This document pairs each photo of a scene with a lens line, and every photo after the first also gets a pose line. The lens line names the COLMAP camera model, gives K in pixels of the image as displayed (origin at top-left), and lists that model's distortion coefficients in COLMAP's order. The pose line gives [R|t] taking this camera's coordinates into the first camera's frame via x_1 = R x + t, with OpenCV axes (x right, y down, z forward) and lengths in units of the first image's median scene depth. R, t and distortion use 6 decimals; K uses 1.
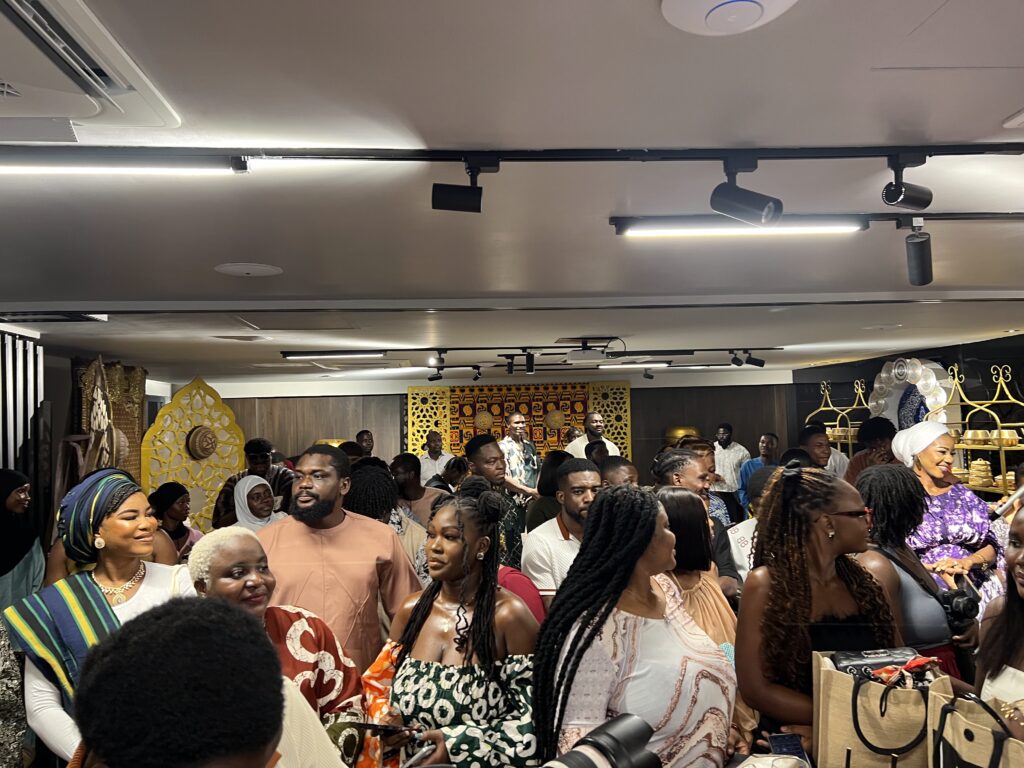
lens RADIAL K [[777.1, 0, 499.4], [0, 777.1, 381.5], [0, 0, 1]] dist [0.086810, -0.122710]
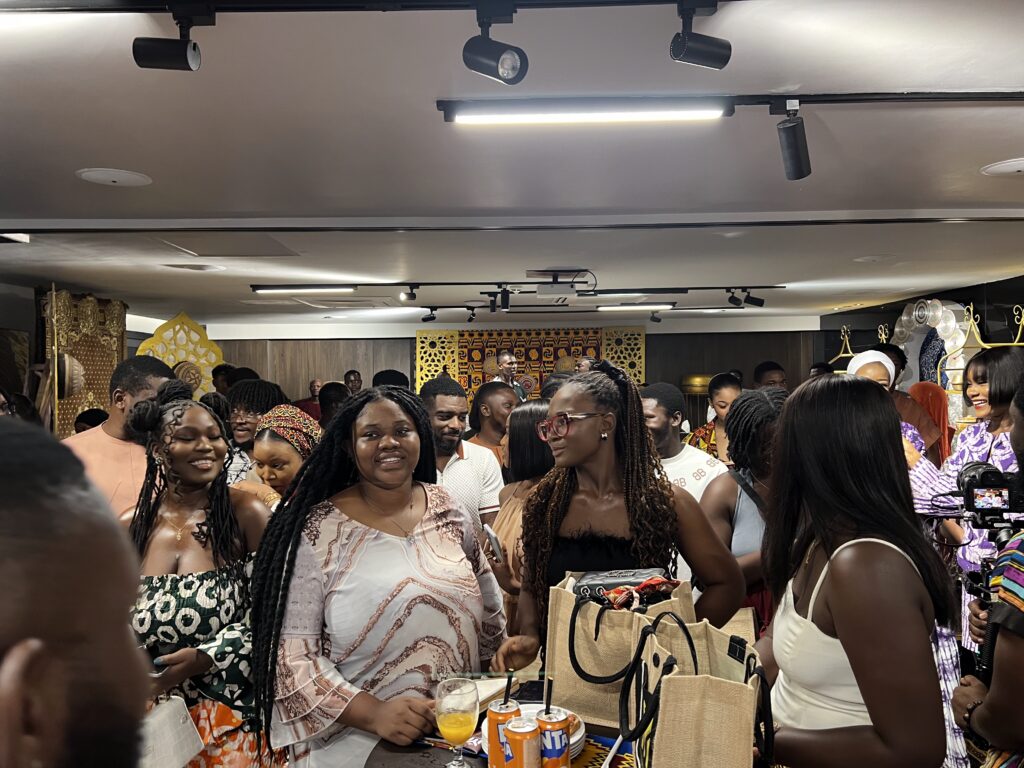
lens RADIAL K [[775.7, 0, 512.0], [0, 775.7, 384.0], [0, 0, 1]] dist [0.099241, -0.167211]
pose [[0.996112, 0.014614, -0.086881, 0.133660], [-0.009709, 0.998349, 0.056609, 0.026396], [0.087565, -0.055545, 0.994609, 0.040740]]
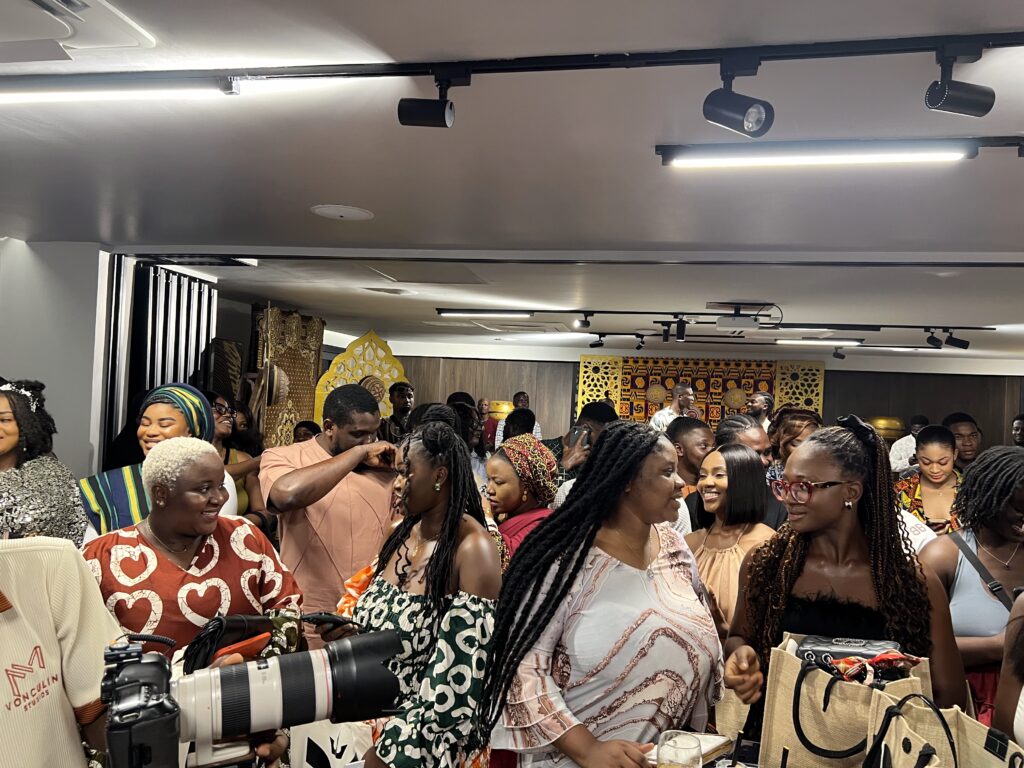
lens RADIAL K [[777.1, 0, 499.4], [0, 777.1, 381.5], [0, 0, 1]] dist [0.086810, -0.122710]
pose [[0.955182, 0.065159, -0.288758, 0.107797], [-0.057569, 0.997738, 0.034710, 0.018486], [0.290367, -0.016531, 0.956773, 0.028317]]
